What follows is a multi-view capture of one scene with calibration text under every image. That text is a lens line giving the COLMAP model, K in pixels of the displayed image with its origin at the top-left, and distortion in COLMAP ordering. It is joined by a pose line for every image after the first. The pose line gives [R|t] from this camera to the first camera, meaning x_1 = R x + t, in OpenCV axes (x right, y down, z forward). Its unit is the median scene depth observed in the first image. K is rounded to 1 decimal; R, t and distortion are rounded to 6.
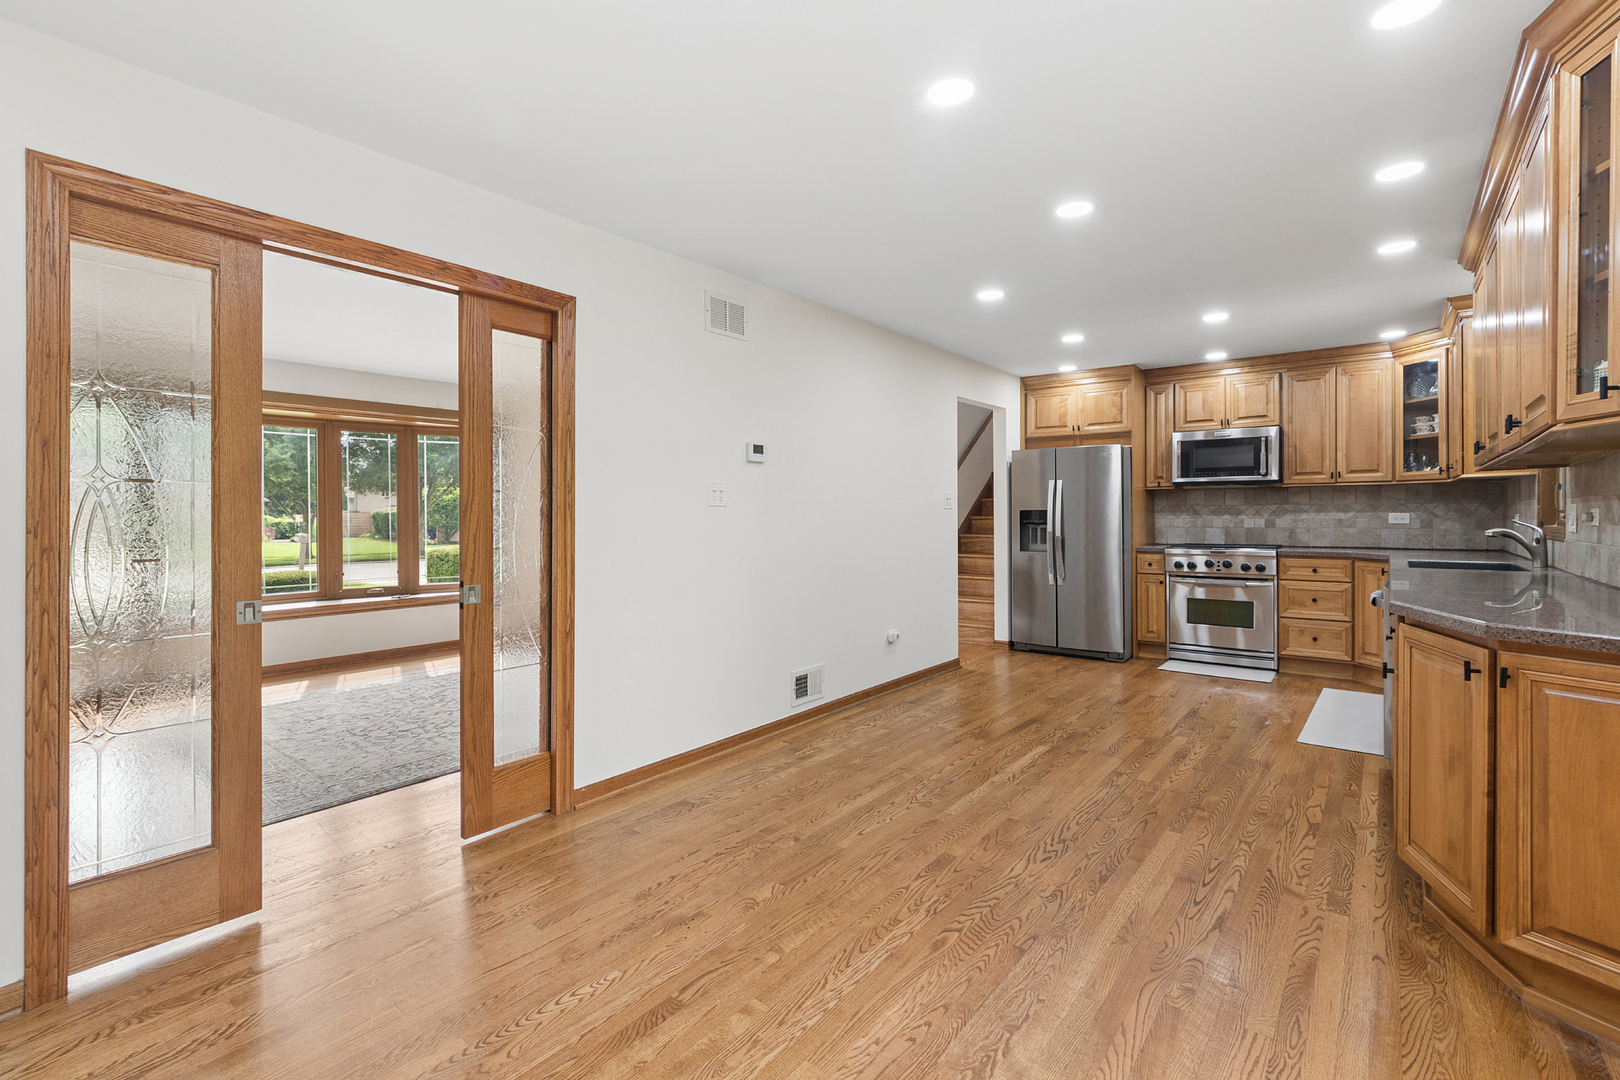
lens RADIAL K [[725.1, 0, 811.1], [0, 725.1, 527.5], [0, 0, 1]] dist [-0.020972, 0.009009]
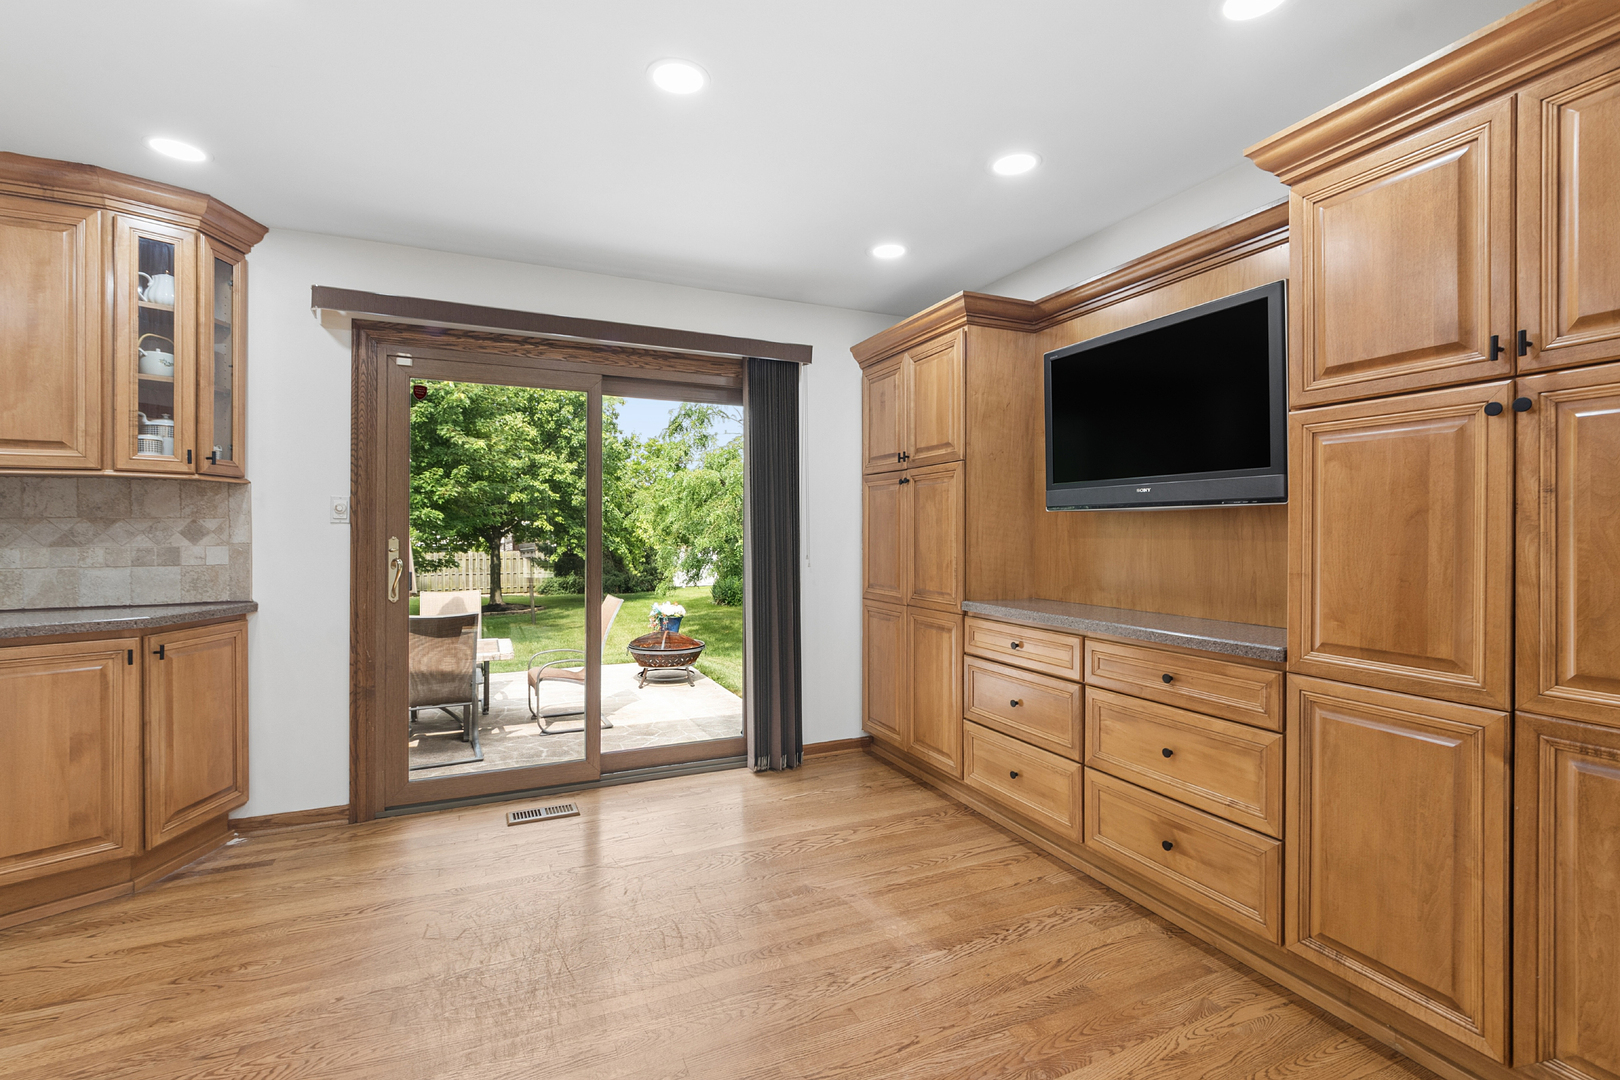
lens RADIAL K [[725.1, 0, 811.1], [0, 725.1, 527.5], [0, 0, 1]] dist [-0.020972, 0.009009]
pose [[-0.890109, 0.006715, 0.455697, -0.246133], [0.014174, 0.999816, 0.012954, -0.011100], [-0.455526, 0.017989, -0.890040, 0.510915]]
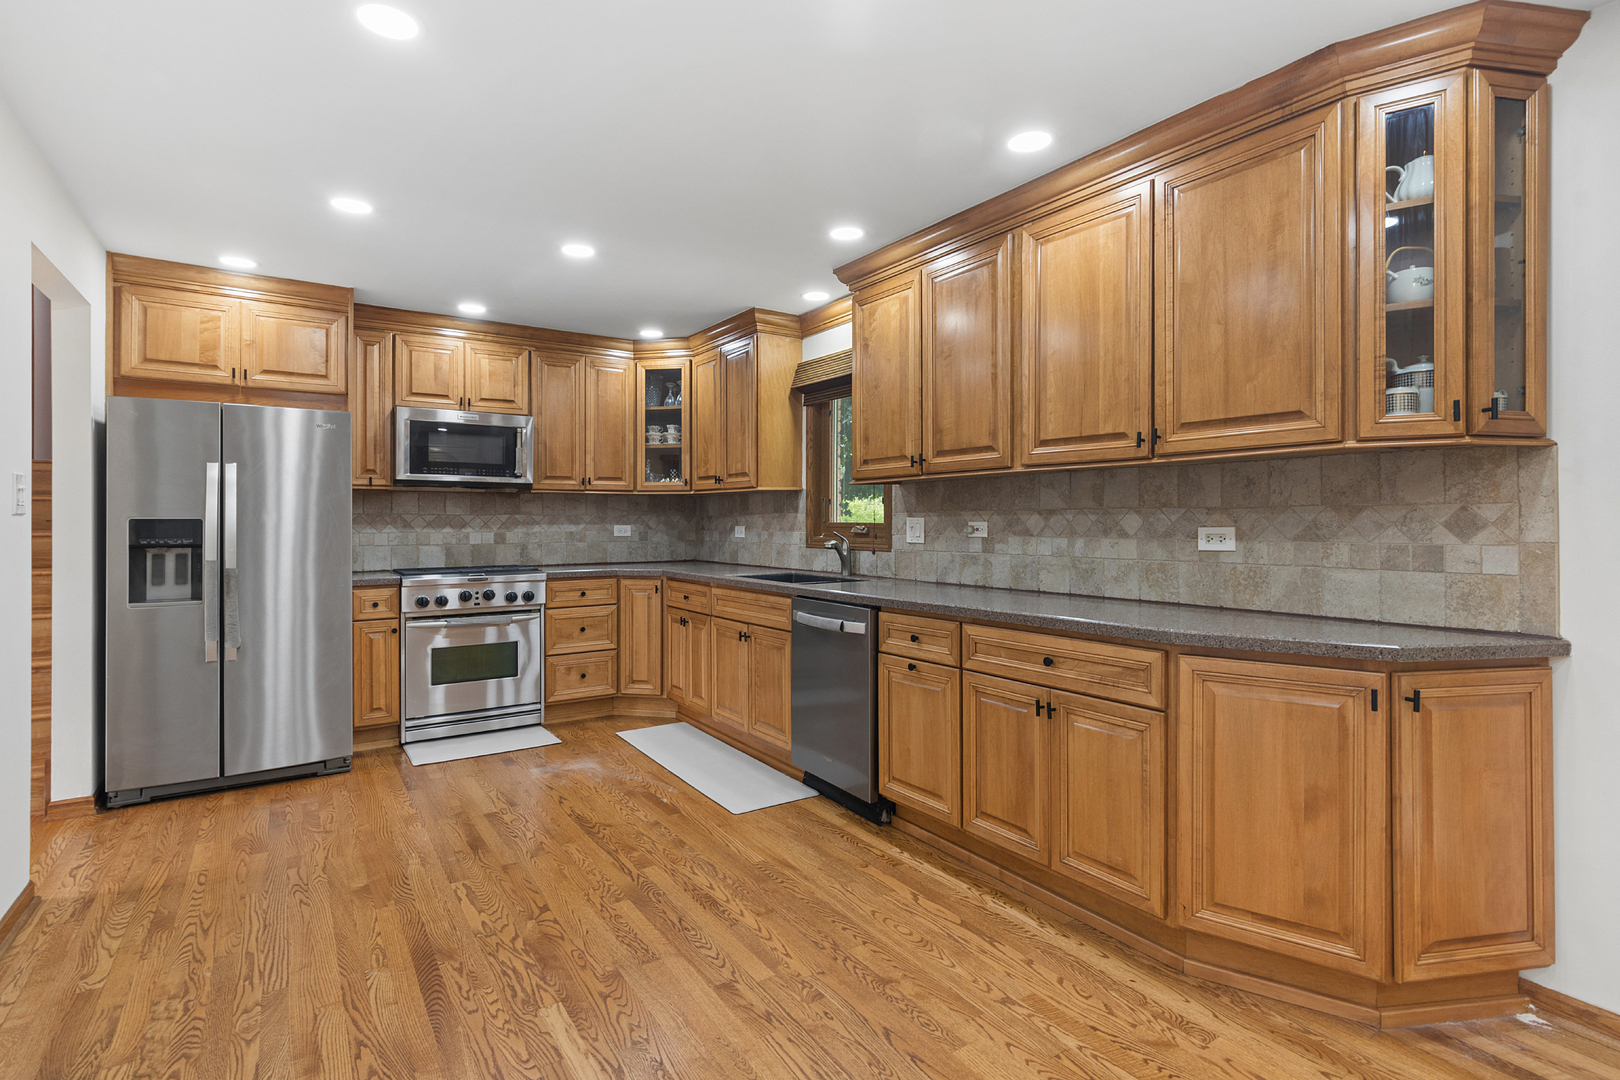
lens RADIAL K [[784.9, 0, 810.4], [0, 784.9, 520.4], [0, 0, 1]] dist [-0.011002, 0.008265]
pose [[0.305310, 0.005389, 0.952238, -0.083758], [0.017197, 0.999790, -0.011171, -0.010446], [-0.952098, 0.019786, 0.305153, 0.443997]]
